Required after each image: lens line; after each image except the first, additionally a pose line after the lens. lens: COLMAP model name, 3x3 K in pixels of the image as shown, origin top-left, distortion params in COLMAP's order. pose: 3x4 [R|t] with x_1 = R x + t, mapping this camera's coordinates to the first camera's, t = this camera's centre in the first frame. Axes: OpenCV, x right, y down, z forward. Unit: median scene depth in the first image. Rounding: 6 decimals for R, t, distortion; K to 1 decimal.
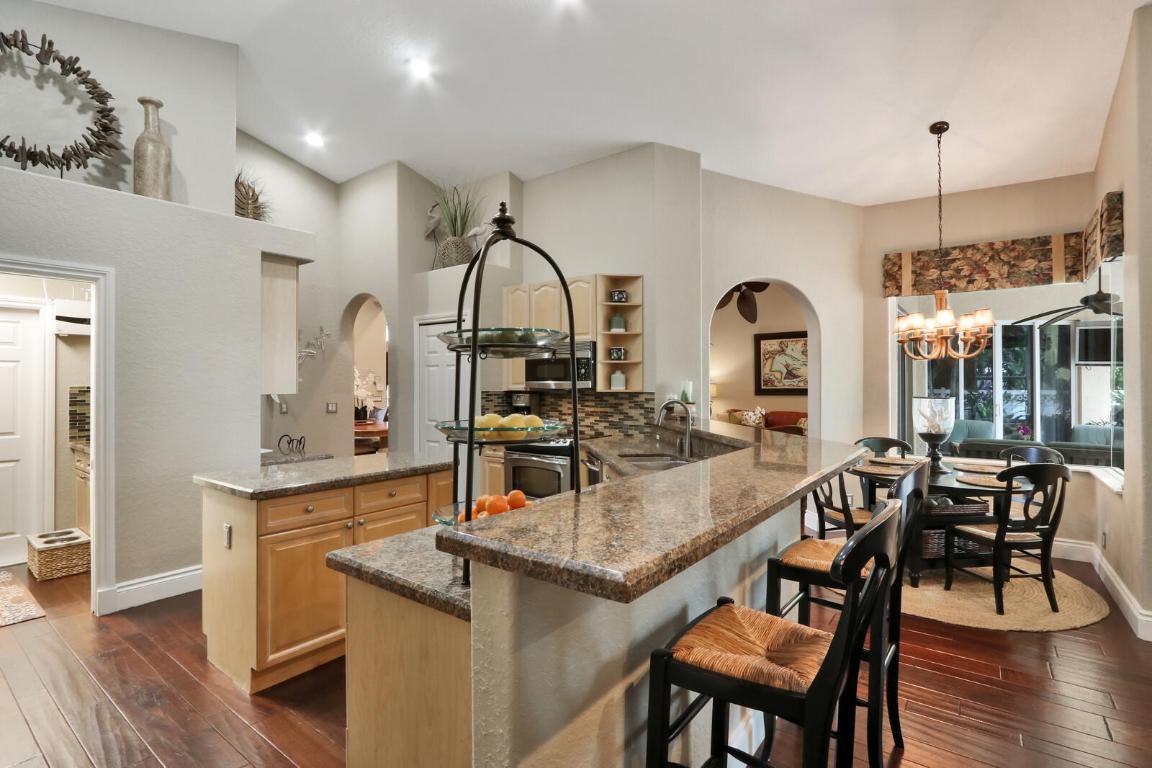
lens RADIAL K [[538.9, 0, 576.0], [0, 538.9, 384.0], [0, 0, 1]] dist [-0.021315, 0.000249]
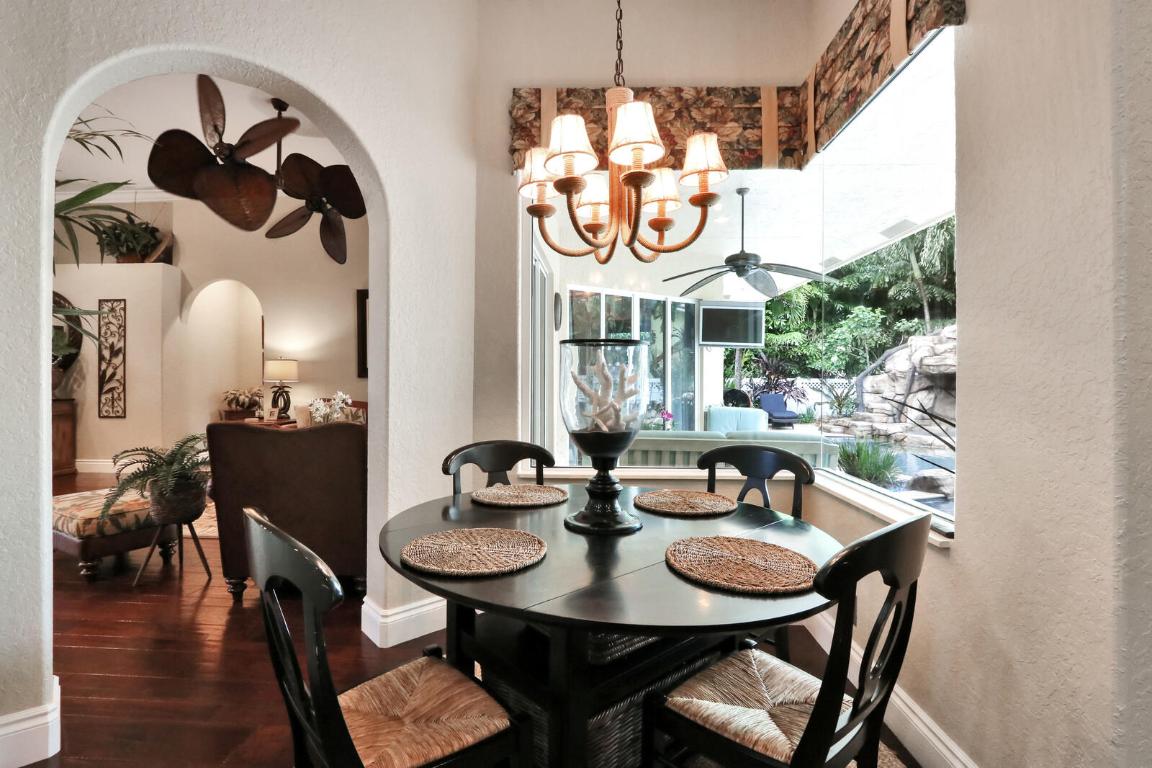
lens RADIAL K [[538.9, 0, 576.0], [0, 538.9, 384.0], [0, 0, 1]] dist [-0.021315, 0.000249]
pose [[0.821565, -0.003870, 0.570102, 0.340641], [-0.003157, 0.999931, 0.011339, 0.042354], [-0.570106, -0.011116, 0.821496, 0.550494]]
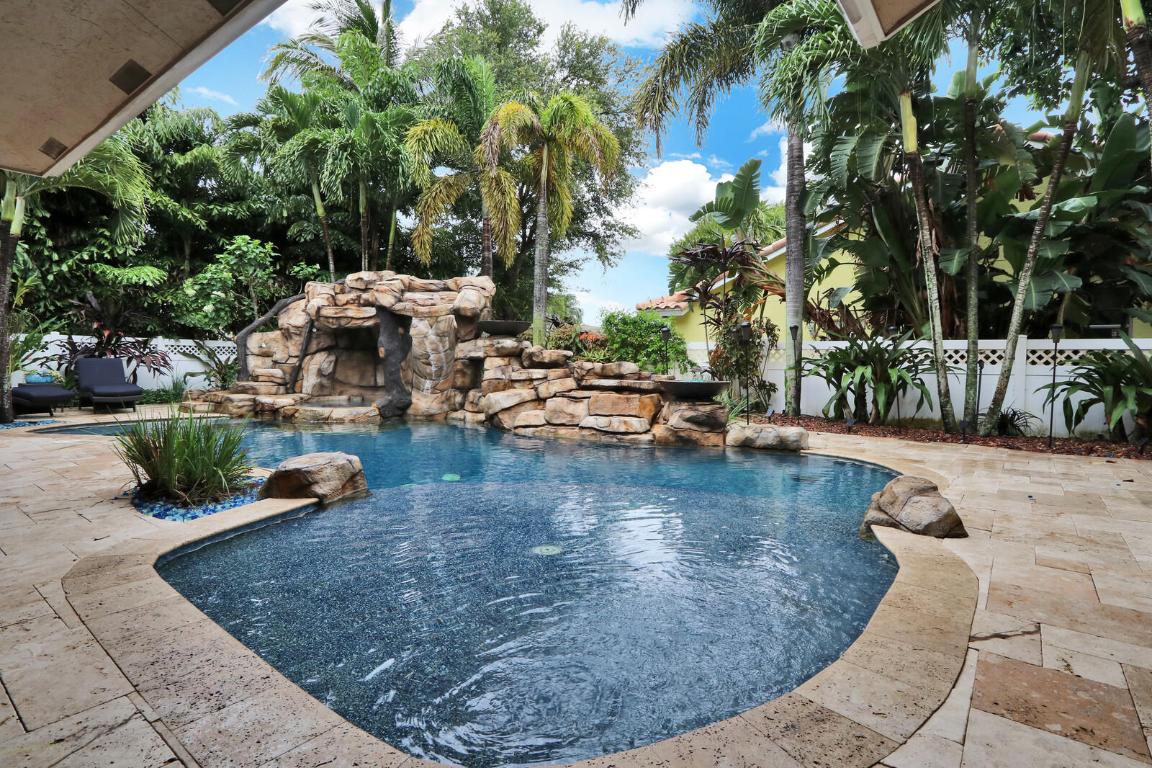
lens RADIAL K [[580.8, 0, 563.0], [0, 580.8, 363.5], [0, 0, 1]] dist [0.000333, 0.000143]
pose [[0.027752, -0.001138, 0.999614, 1.022068], [-0.011040, 0.999938, 0.001445, 0.132213], [-0.999554, -0.011076, 0.027738, 0.742961]]
